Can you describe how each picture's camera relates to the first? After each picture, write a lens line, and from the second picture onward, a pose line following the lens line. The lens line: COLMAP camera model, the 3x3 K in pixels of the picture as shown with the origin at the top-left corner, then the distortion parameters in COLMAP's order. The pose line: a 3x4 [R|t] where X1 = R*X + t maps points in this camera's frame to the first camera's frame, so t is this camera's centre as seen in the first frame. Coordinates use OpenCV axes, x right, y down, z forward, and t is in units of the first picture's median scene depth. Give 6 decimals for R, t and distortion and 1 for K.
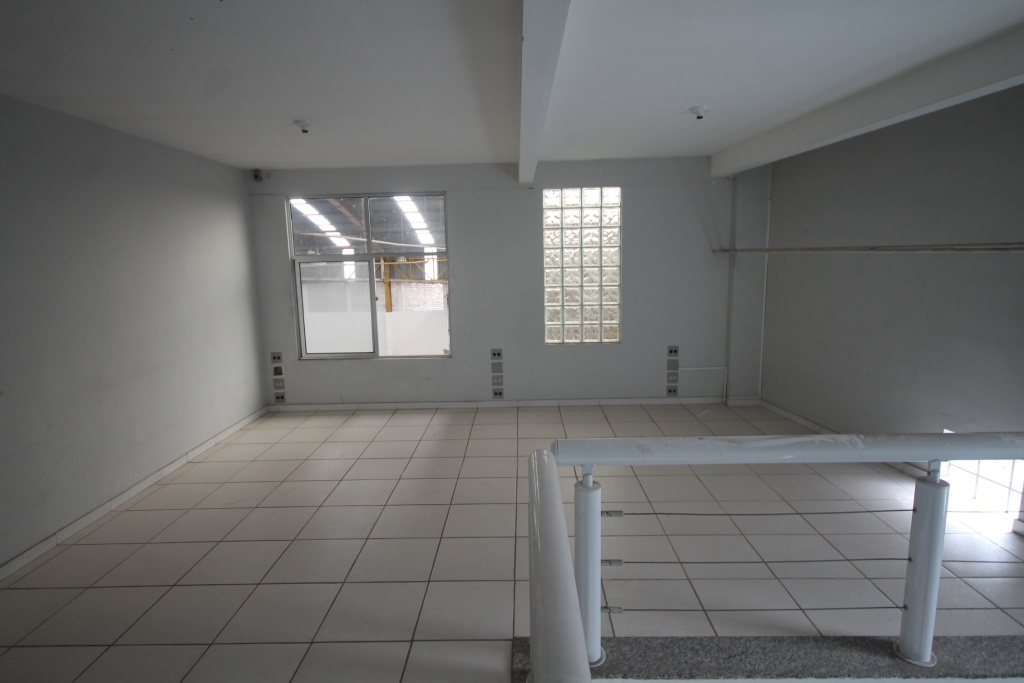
lens RADIAL K [[550.1, 0, 512.1], [0, 550.1, 341.1], [0, 0, 1]] dist [0.005653, 0.000154]
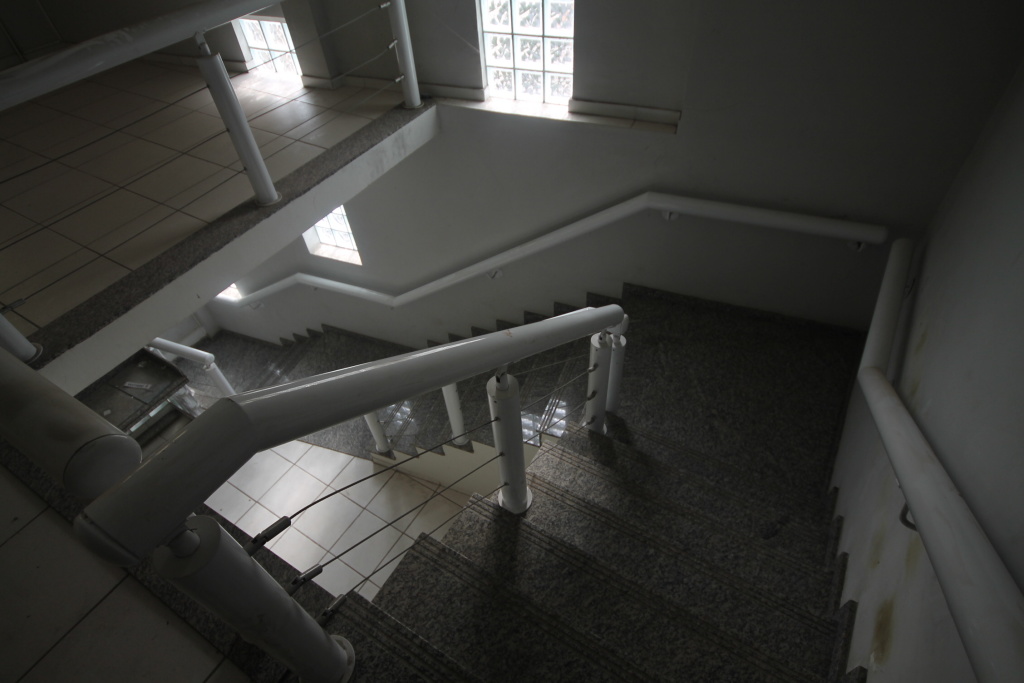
lens RADIAL K [[550.1, 0, 513.3], [0, 550.1, 343.9], [0, 0, 1]] dist [0.005653, 0.000154]
pose [[0.500280, -0.629754, 0.594247, 0.001482], [0.177309, 0.746272, 0.641592, 0.071004], [-0.847515, -0.215610, 0.485006, -0.244089]]
